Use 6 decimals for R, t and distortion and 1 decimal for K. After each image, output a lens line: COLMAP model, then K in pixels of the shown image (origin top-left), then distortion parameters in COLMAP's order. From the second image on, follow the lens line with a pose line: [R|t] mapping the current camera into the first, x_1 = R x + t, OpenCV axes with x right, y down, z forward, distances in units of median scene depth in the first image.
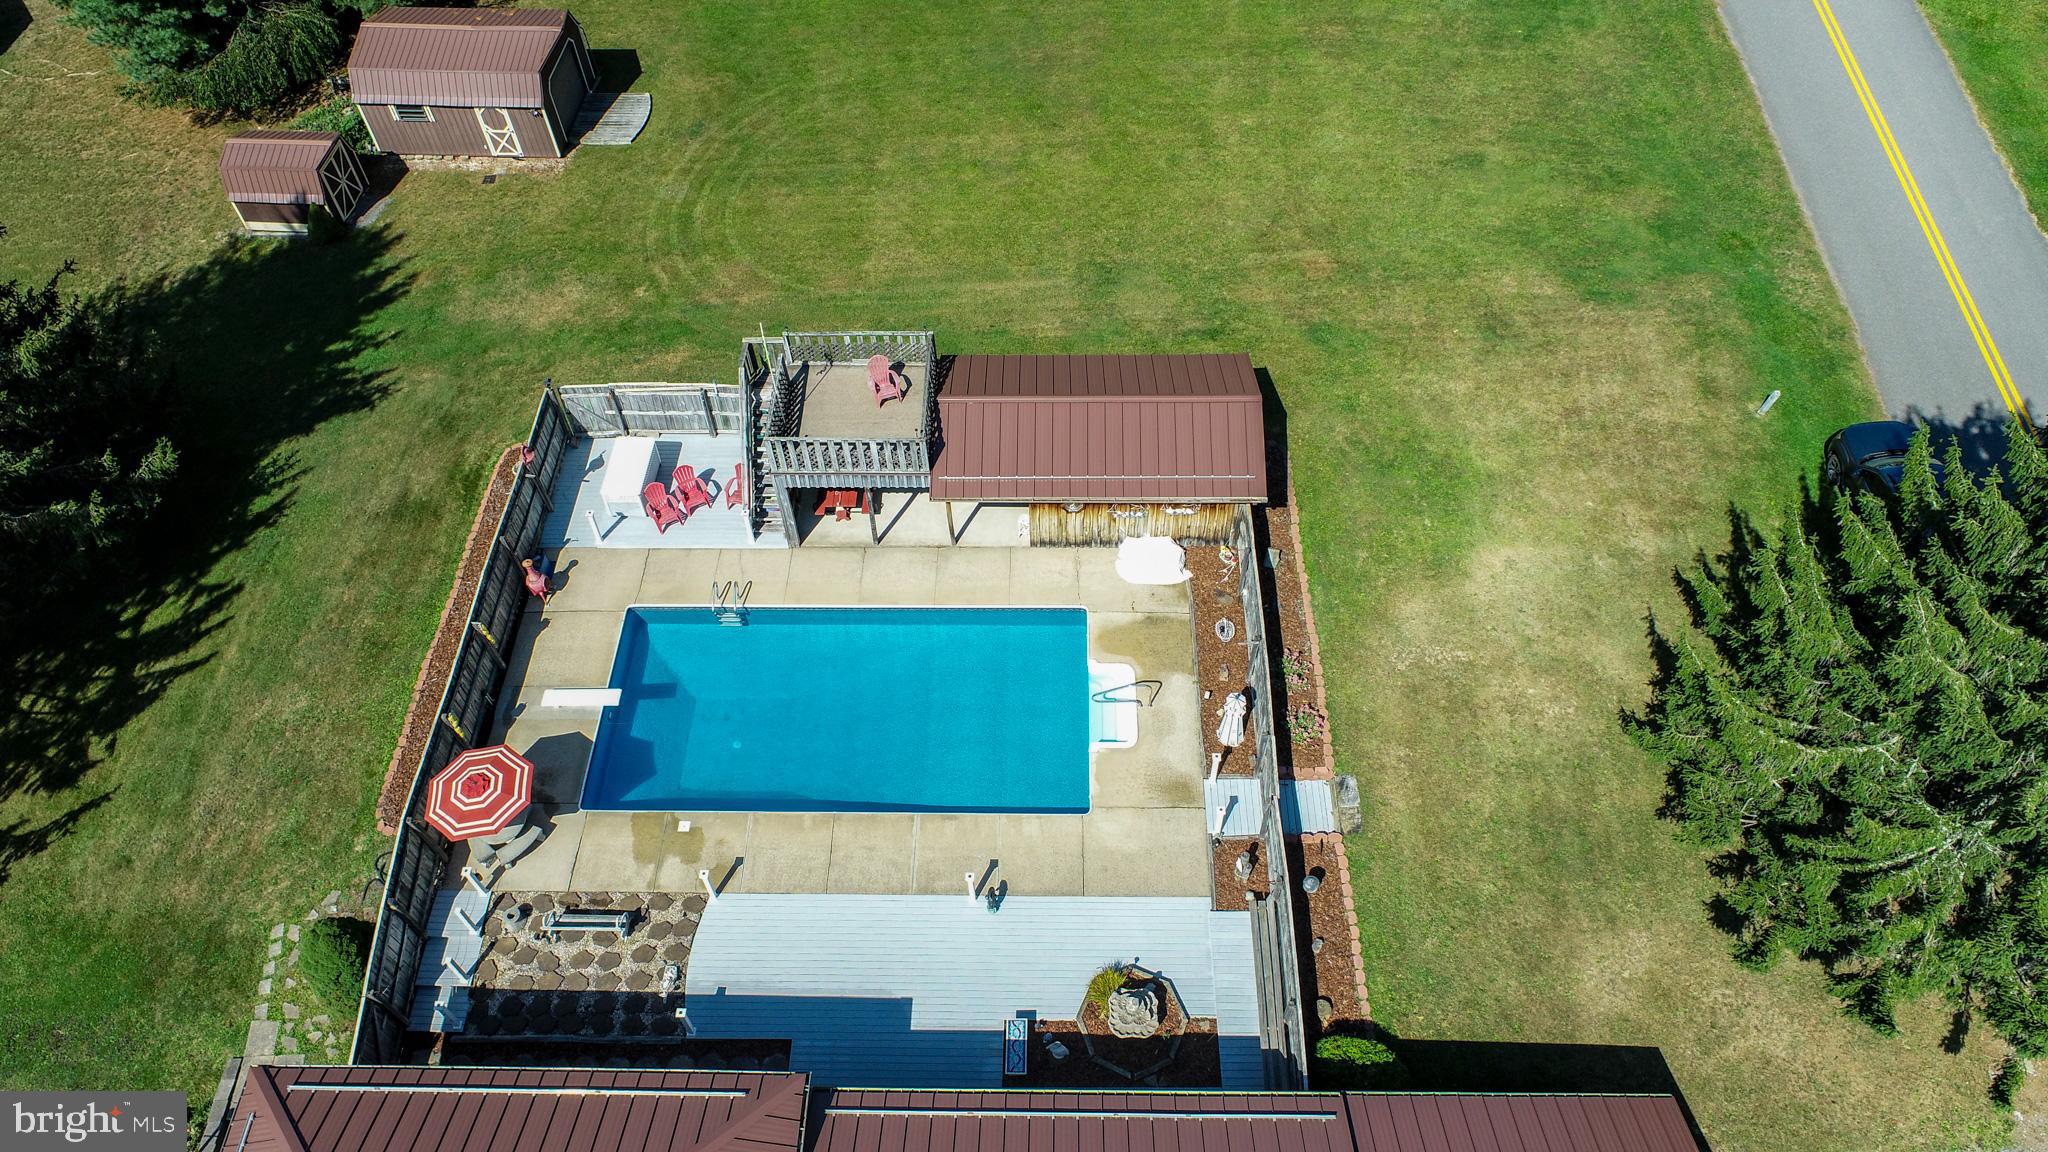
lens RADIAL K [[1382.3, 0, 1025.8], [0, 1382.3, 570.9], [0, 0, 1]] dist [-0.013213, 0.004586]
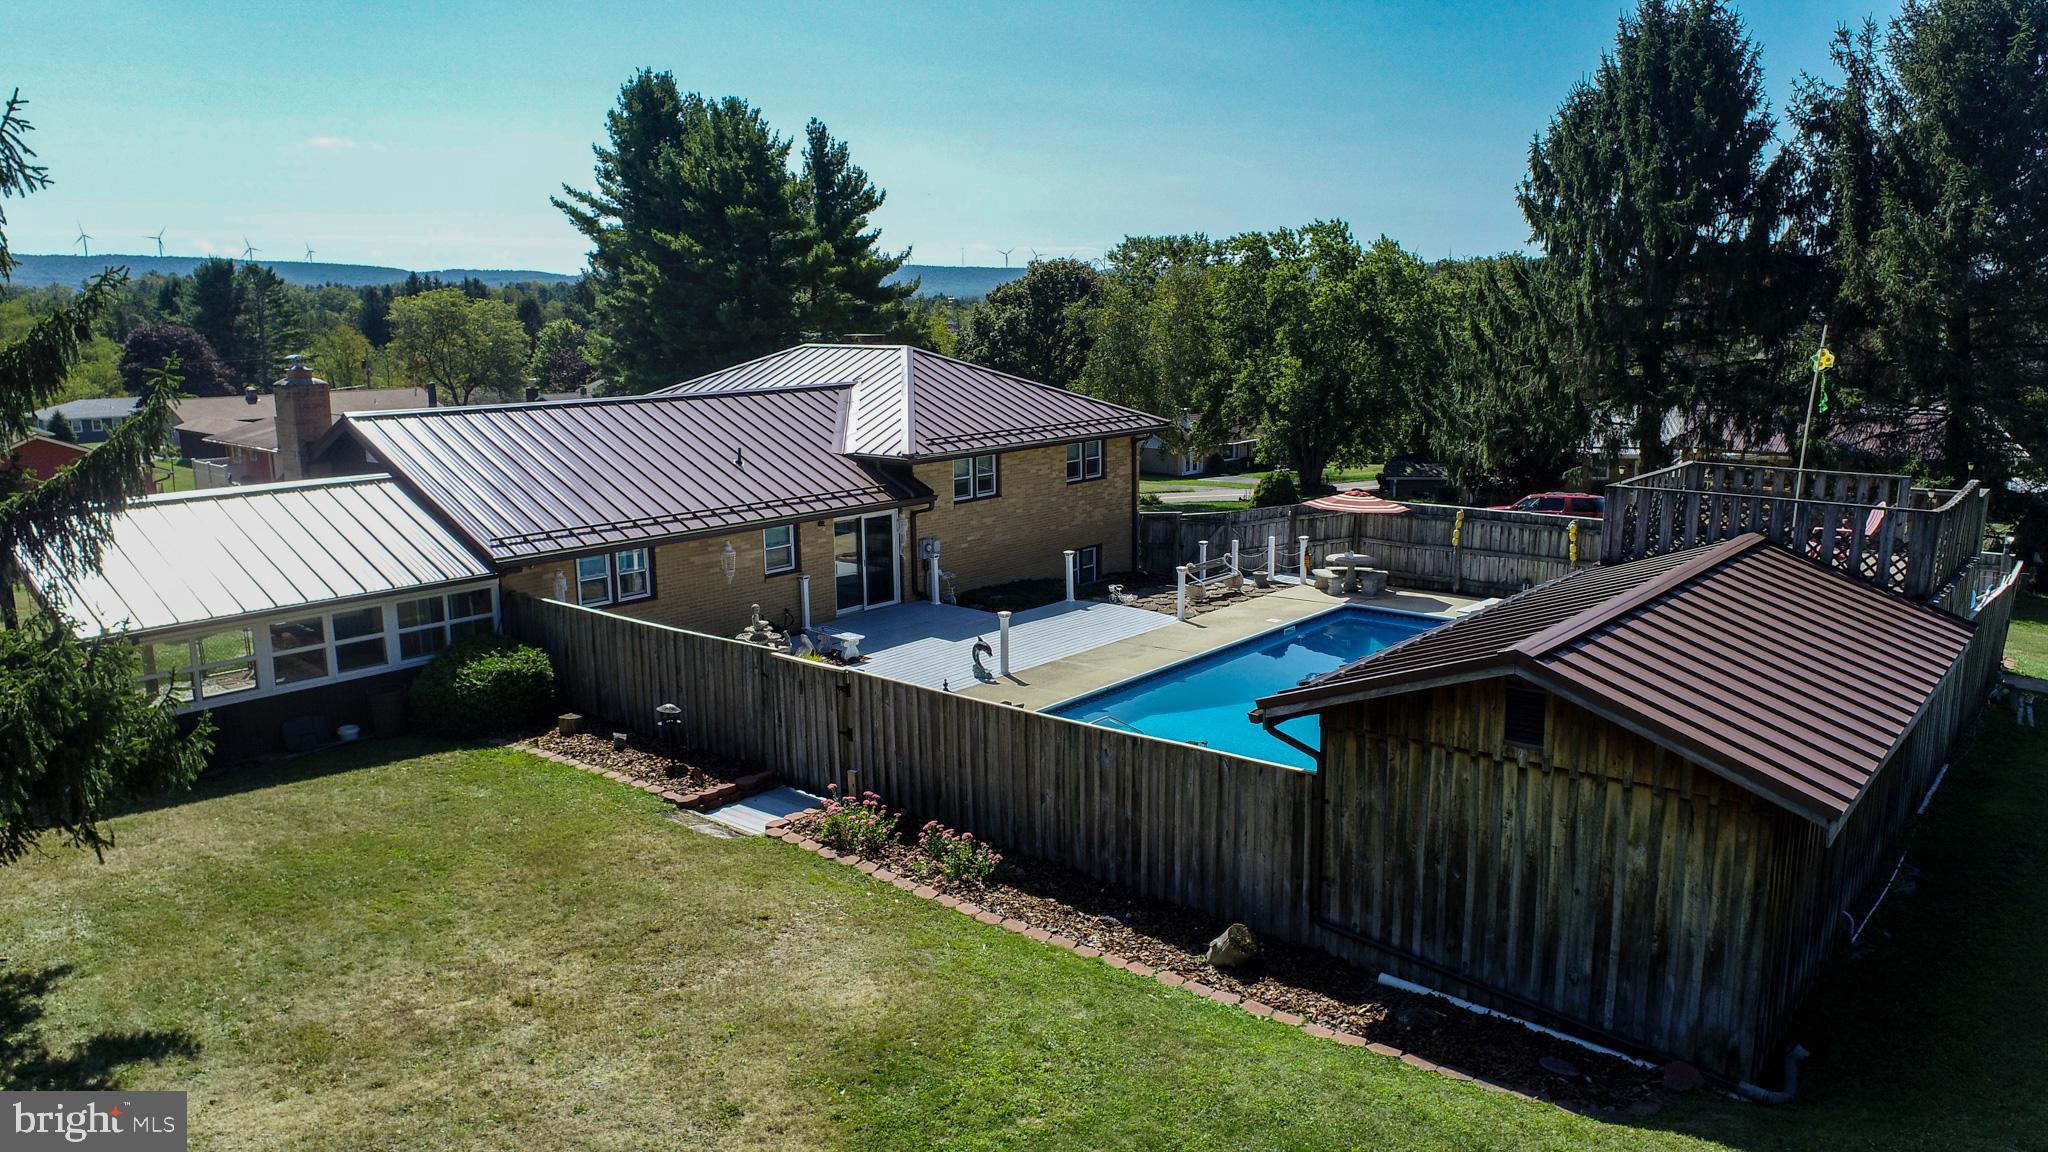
lens RADIAL K [[1382.3, 0, 1025.8], [0, 1382.3, 570.9], [0, 0, 1]] dist [-0.013213, 0.004586]
pose [[-0.629694, 0.161797, -0.759807, 0.468029], [-0.599333, 0.521097, 0.607666, -0.250140], [0.494252, 0.838021, -0.231161, 0.931322]]
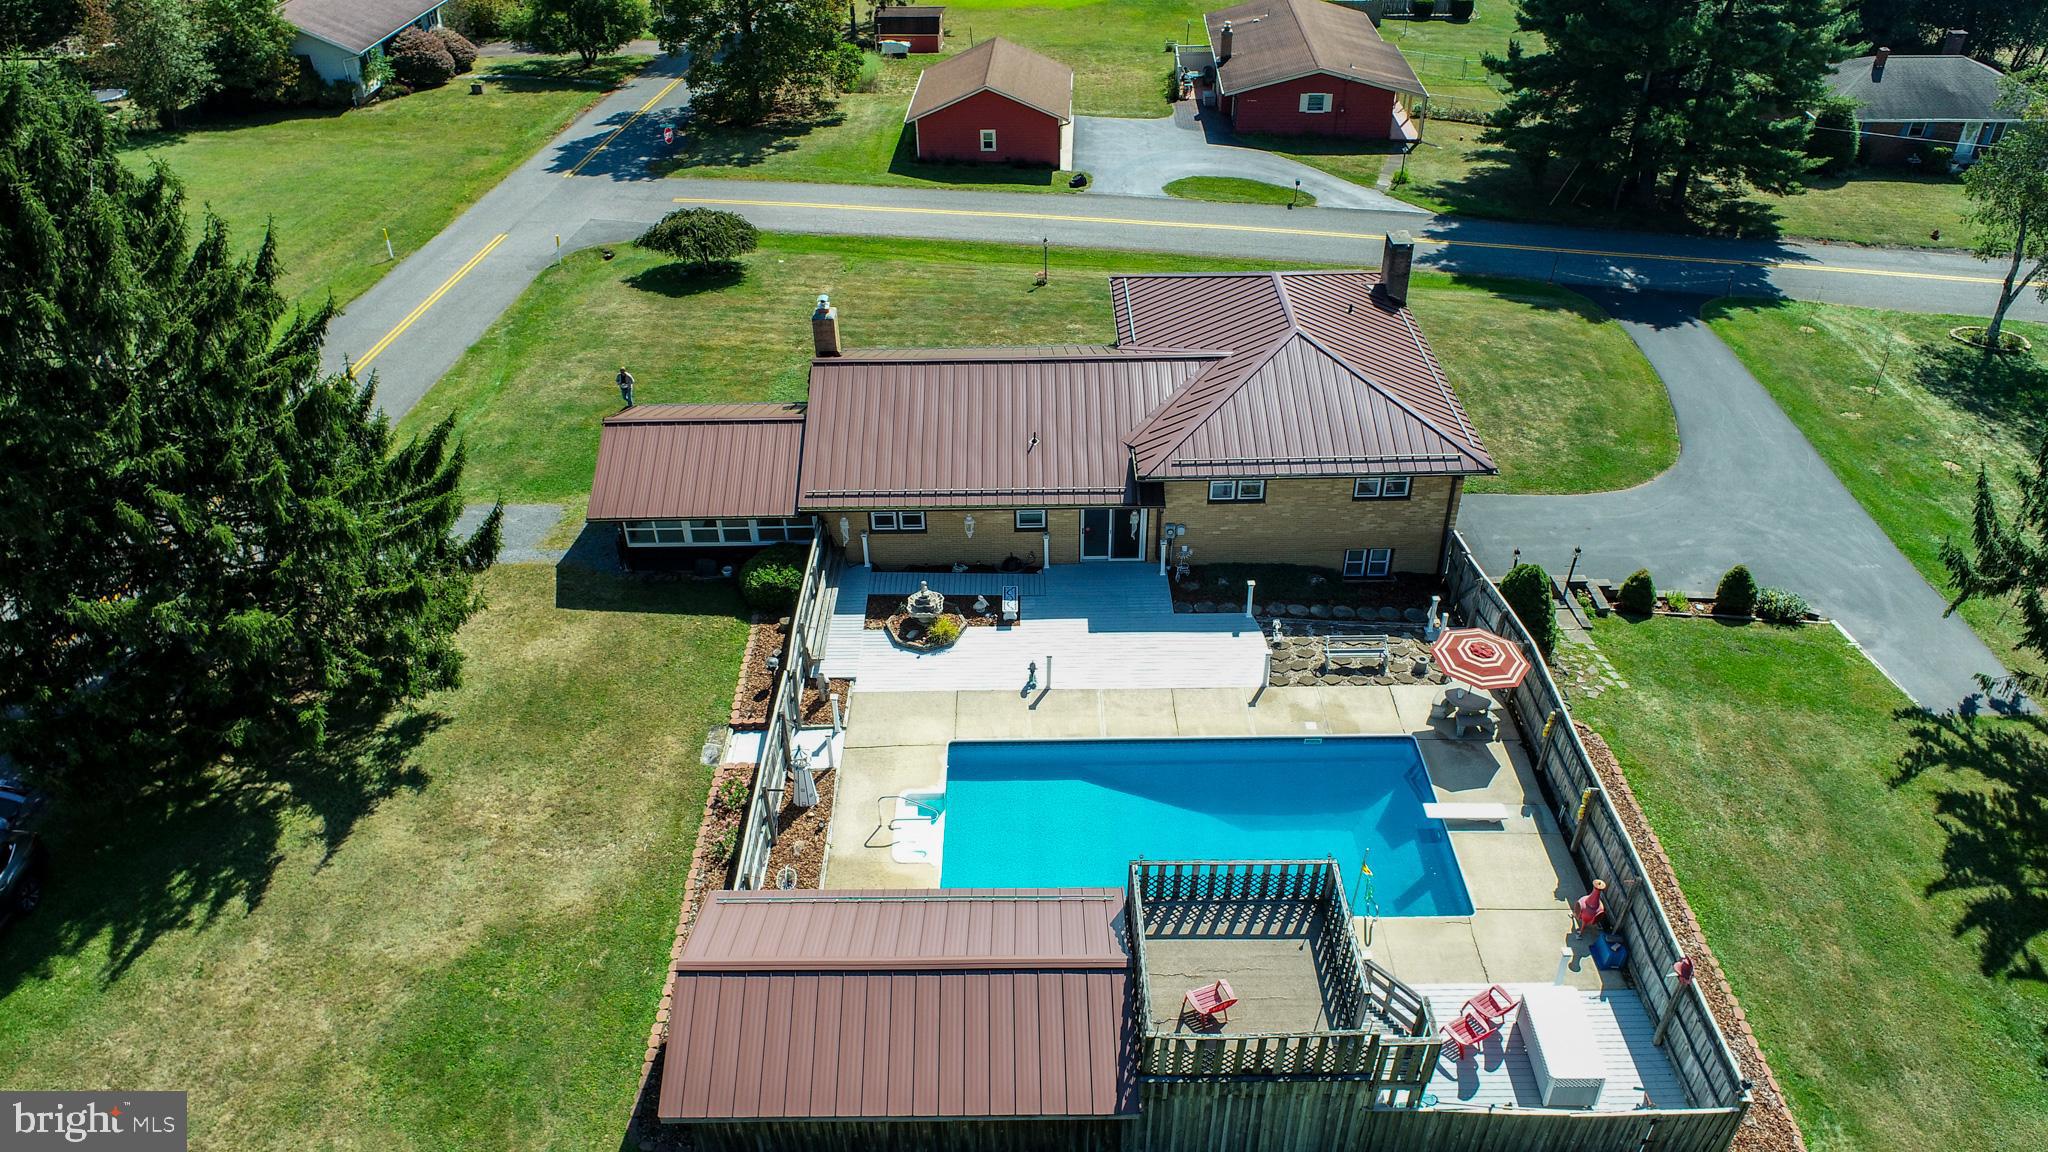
lens RADIAL K [[1382.3, 0, 1025.8], [0, 1382.3, 570.9], [0, 0, 1]] dist [-0.013213, 0.004586]
pose [[-0.999381, 0.035177, 0.000381, -0.017826], [0.002163, 0.050658, 0.998714, -0.792774], [0.035112, 0.998096, -0.050703, 0.778748]]
